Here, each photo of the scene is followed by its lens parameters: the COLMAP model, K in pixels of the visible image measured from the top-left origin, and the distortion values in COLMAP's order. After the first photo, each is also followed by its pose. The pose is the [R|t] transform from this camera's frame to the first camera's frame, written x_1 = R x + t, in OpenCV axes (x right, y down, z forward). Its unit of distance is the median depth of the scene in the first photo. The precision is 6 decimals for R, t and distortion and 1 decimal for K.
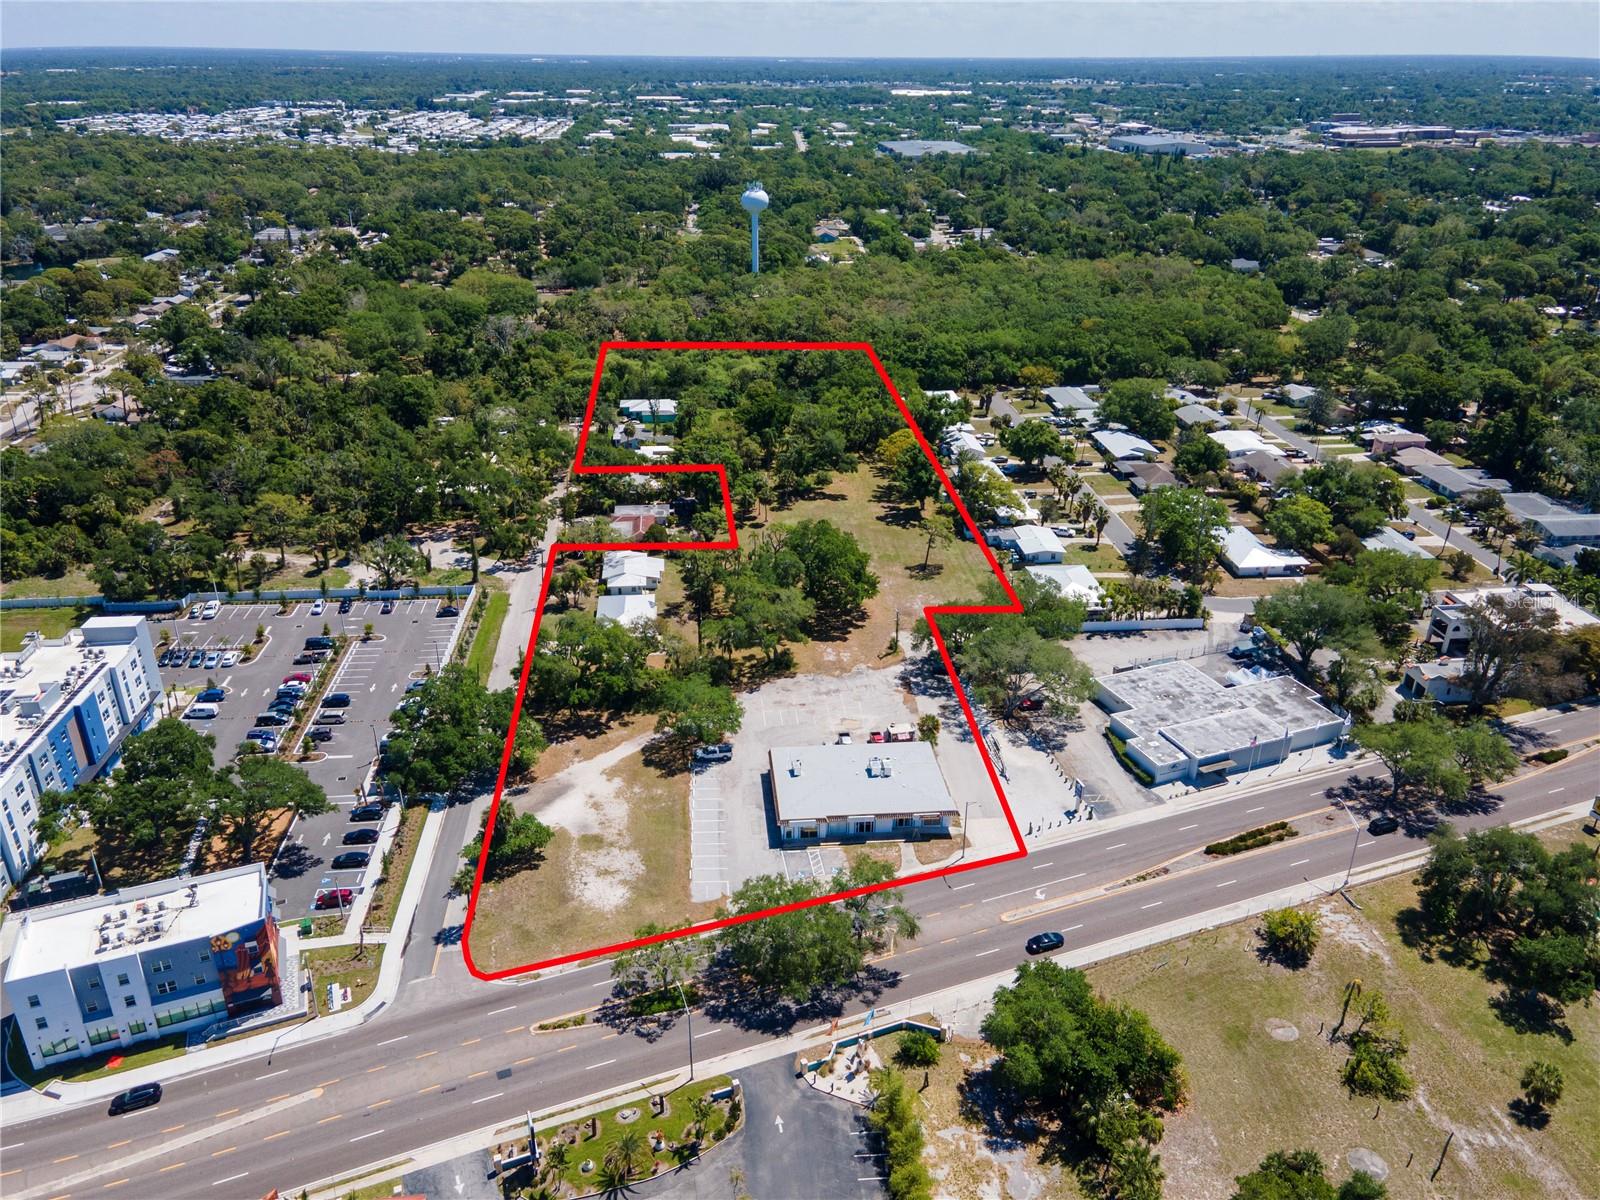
lens RADIAL K [[1153.2, 0, 808.8], [0, 1153.2, 640.5], [0, 0, 1]] dist [-0.003291, 0.067813]
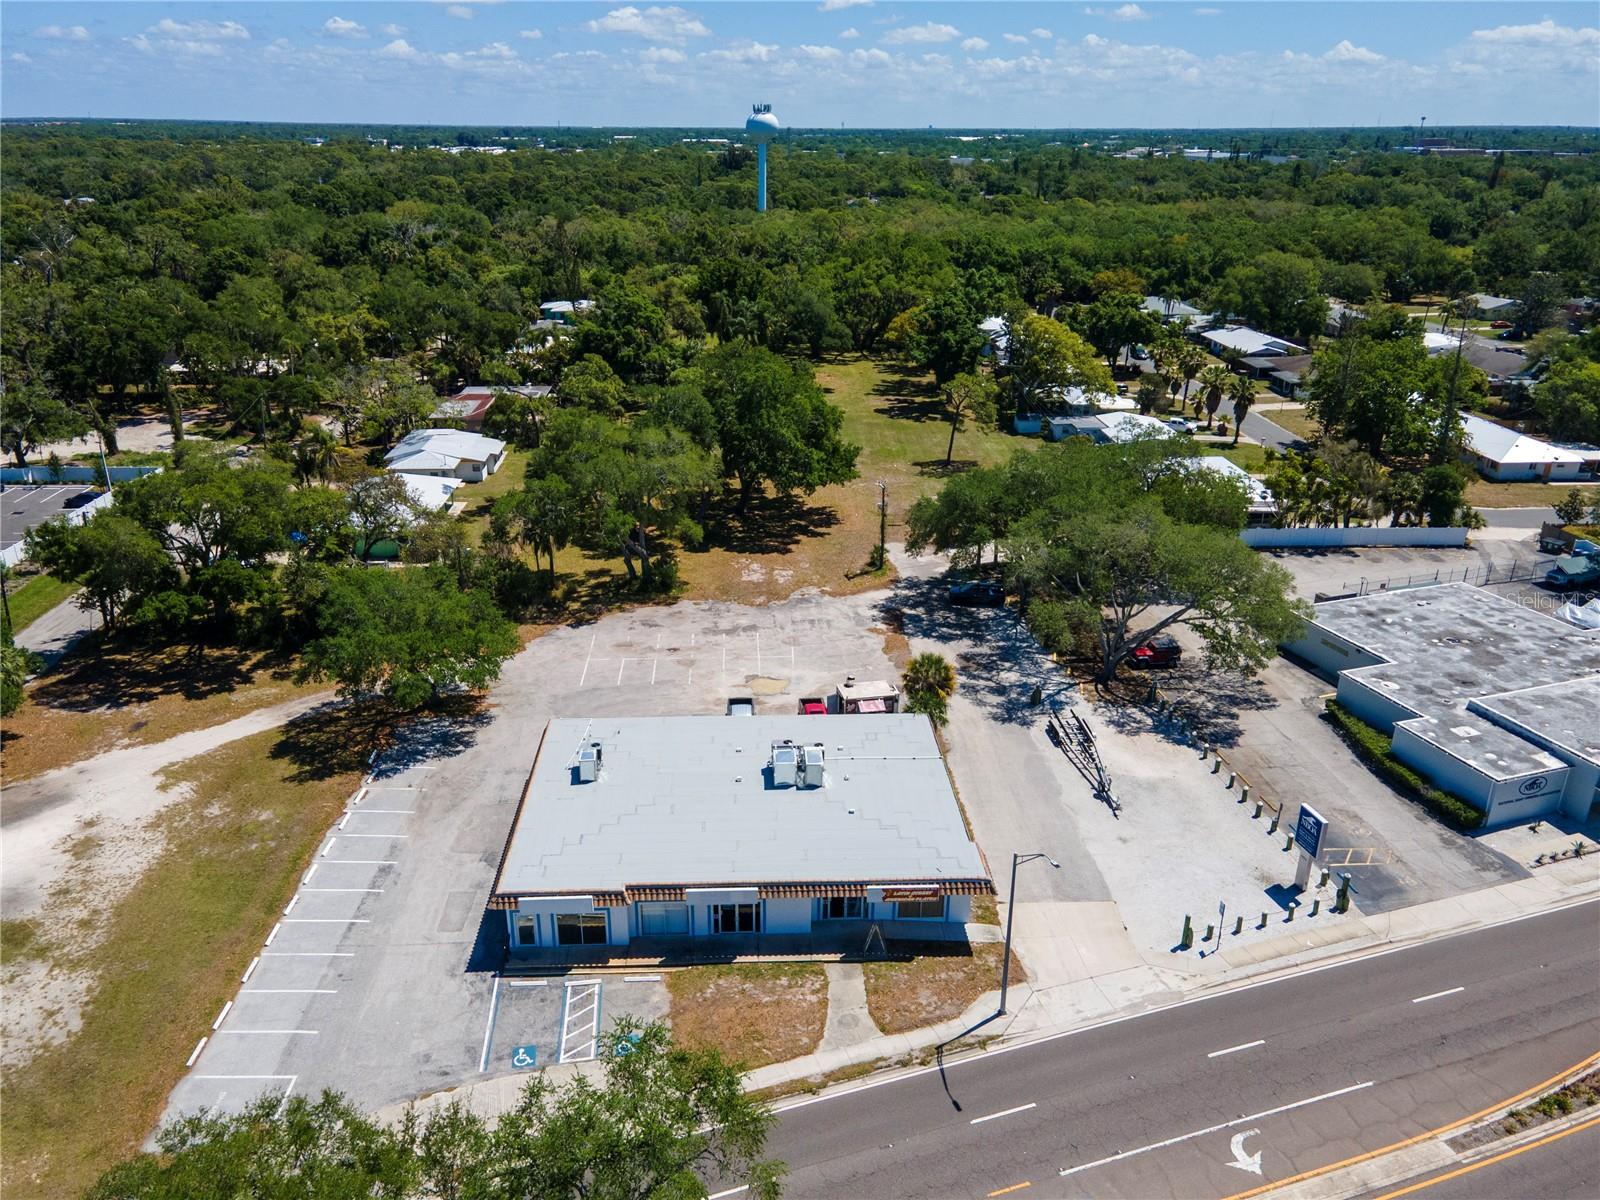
lens RADIAL K [[1153.2, 0, 808.8], [0, 1153.2, 640.5], [0, 0, 1]] dist [-0.003291, 0.067813]
pose [[0.998980, 0.016886, -0.041876, 0.074671], [-0.019096, 0.998415, -0.052933, 0.080204], [0.040916, 0.053679, 0.997720, 0.545529]]
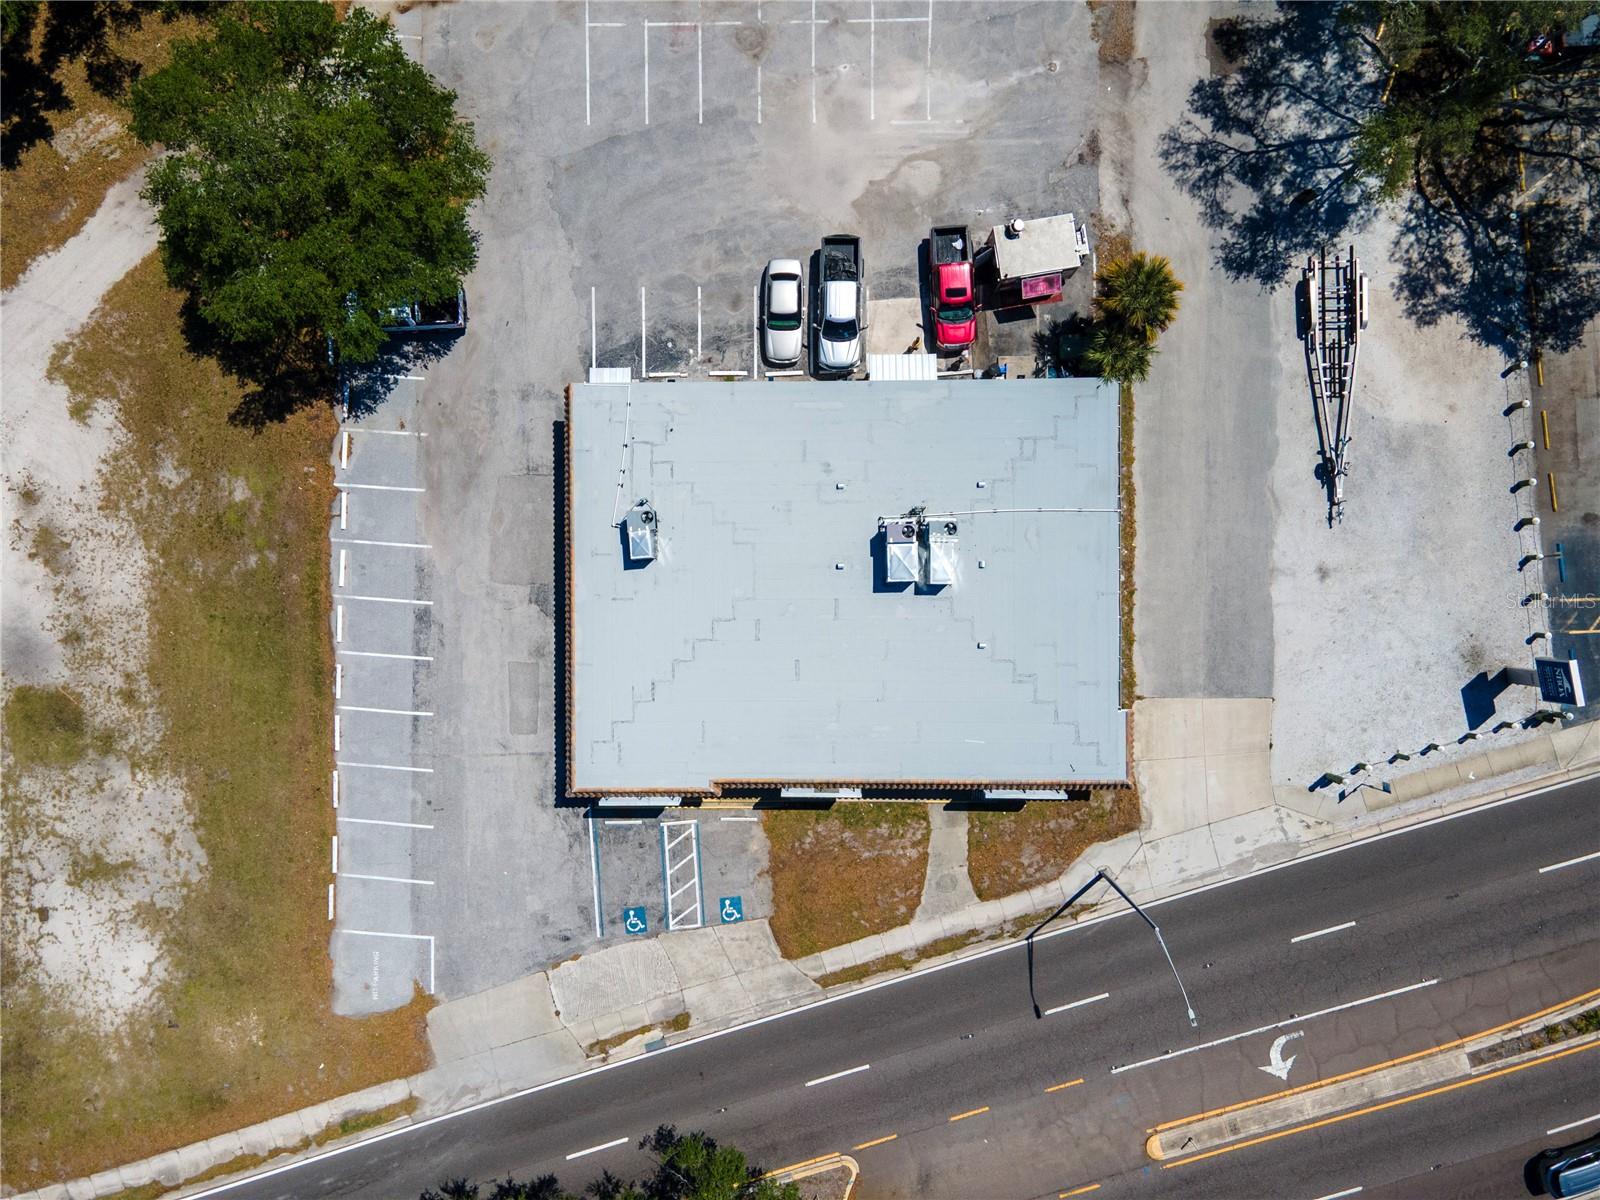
lens RADIAL K [[1153.2, 0, 808.8], [0, 1153.2, 640.5], [0, 0, 1]] dist [-0.003291, 0.067813]
pose [[0.994530, 0.100780, -0.027443, 0.040159], [-0.020783, 0.448422, 0.893581, -0.134083], [0.102361, -0.888122, 0.448063, 0.767449]]
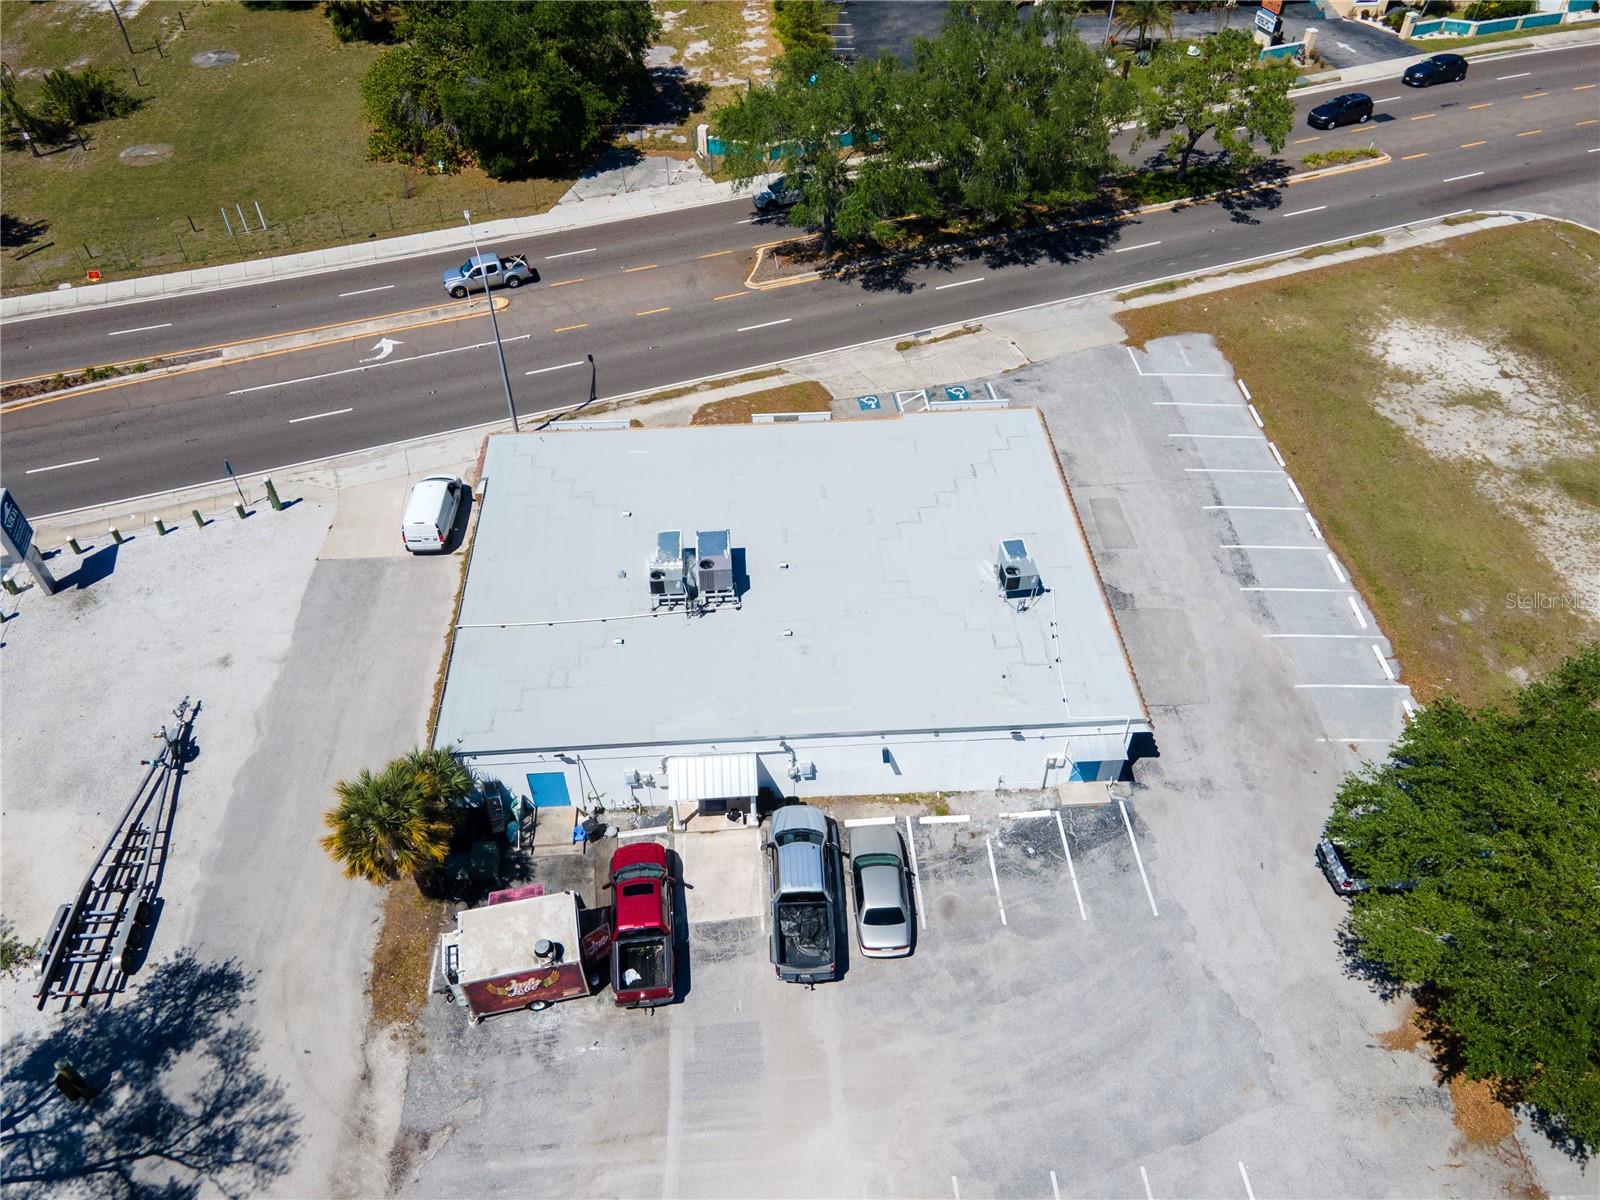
lens RADIAL K [[1170.0, 0, 773.3], [0, 1170.0, 597.6], [0, 0, 1]] dist [0.031273, 0.006126]
pose [[-0.998253, -0.041942, 0.041625, 0.029814], [0.026464, 0.312502, 0.949548, -0.128450], [-0.052834, 0.948991, -0.310846, 0.993230]]
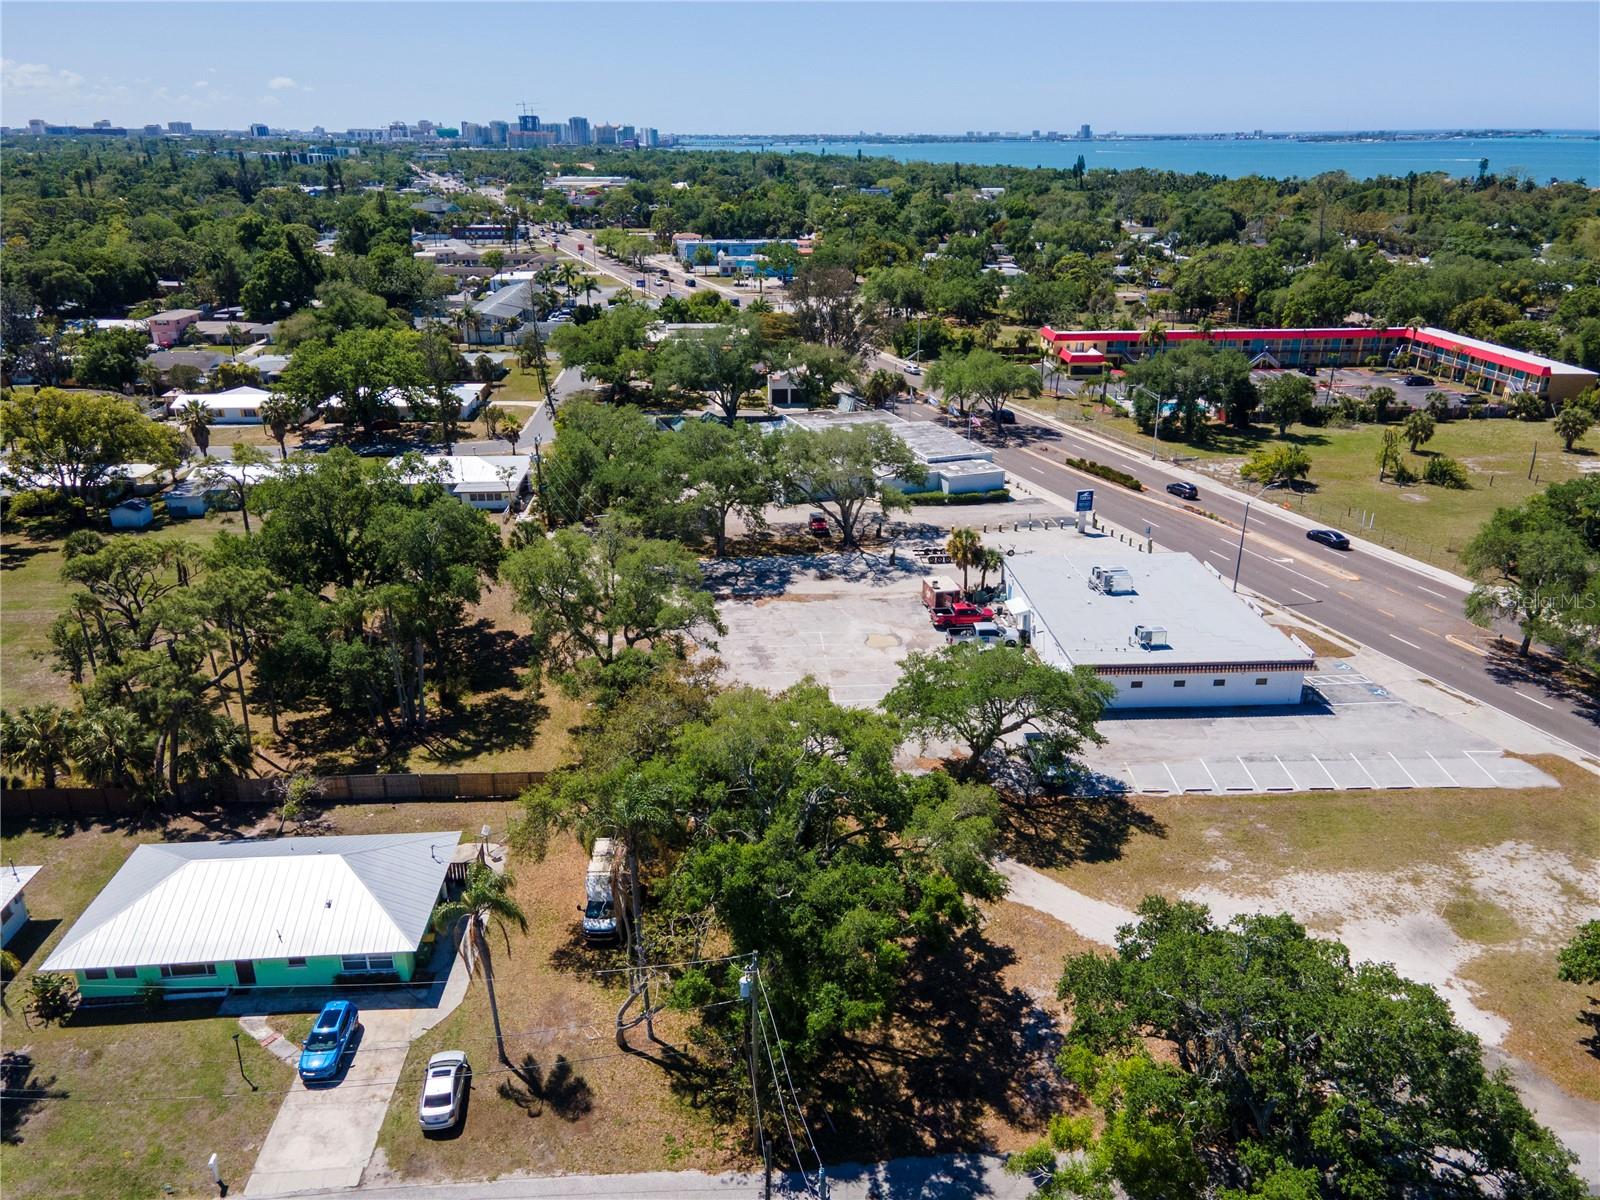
lens RADIAL K [[1153.2, 0, 808.8], [0, 1153.2, 640.5], [0, 0, 1]] dist [-0.003291, 0.067813]
pose [[0.037493, -0.414833, 0.909125, -0.458021], [0.458497, 0.815494, 0.353200, -0.136149], [-0.887905, 0.403589, 0.220775, 0.931203]]
